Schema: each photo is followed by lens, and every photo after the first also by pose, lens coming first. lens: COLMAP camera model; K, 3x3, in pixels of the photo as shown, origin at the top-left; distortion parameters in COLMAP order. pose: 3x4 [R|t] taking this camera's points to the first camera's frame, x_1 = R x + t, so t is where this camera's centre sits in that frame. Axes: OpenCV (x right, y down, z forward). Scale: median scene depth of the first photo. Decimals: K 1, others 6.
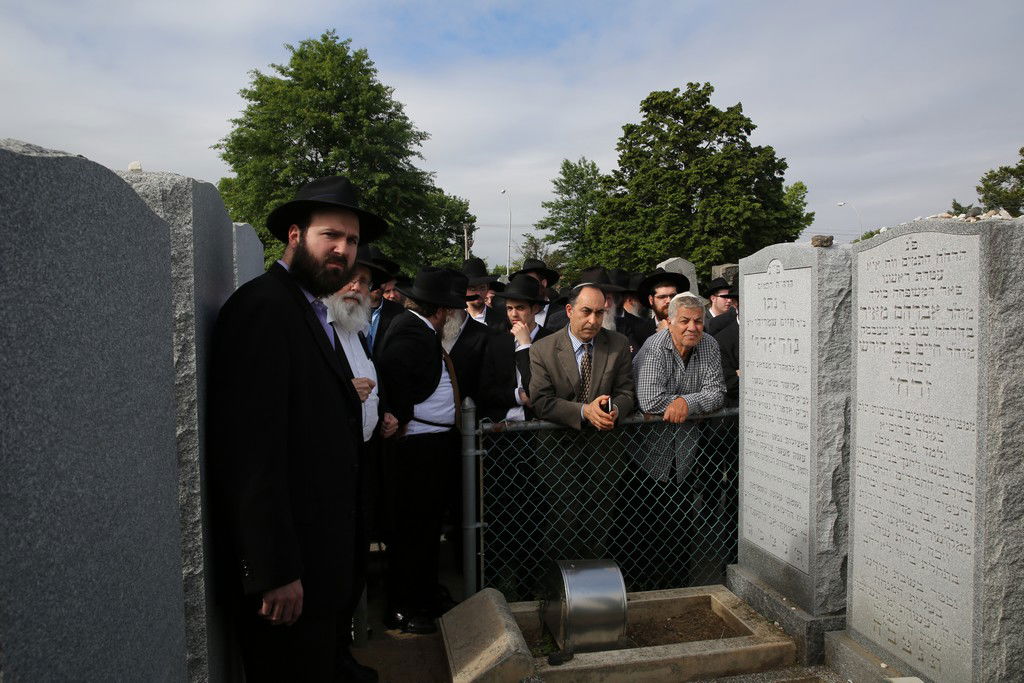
lens RADIAL K [[704.3, 0, 512.2], [0, 704.3, 330.6], [0, 0, 1]] dist [-0.106809, 0.088568]
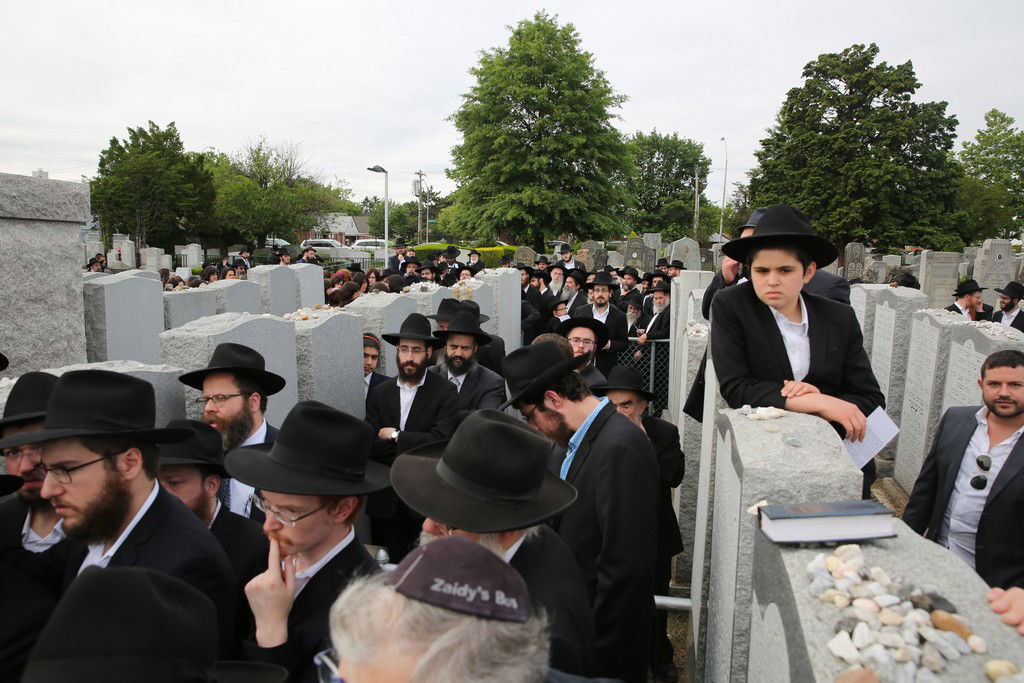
lens RADIAL K [[704.3, 0, 512.2], [0, 704.3, 330.6], [0, 0, 1]] dist [-0.106809, 0.088568]
pose [[0.931572, 0.057694, -0.358951, 0.132034], [-0.024248, 0.994989, 0.096996, -0.015534], [0.362748, -0.081655, 0.928303, -0.128506]]
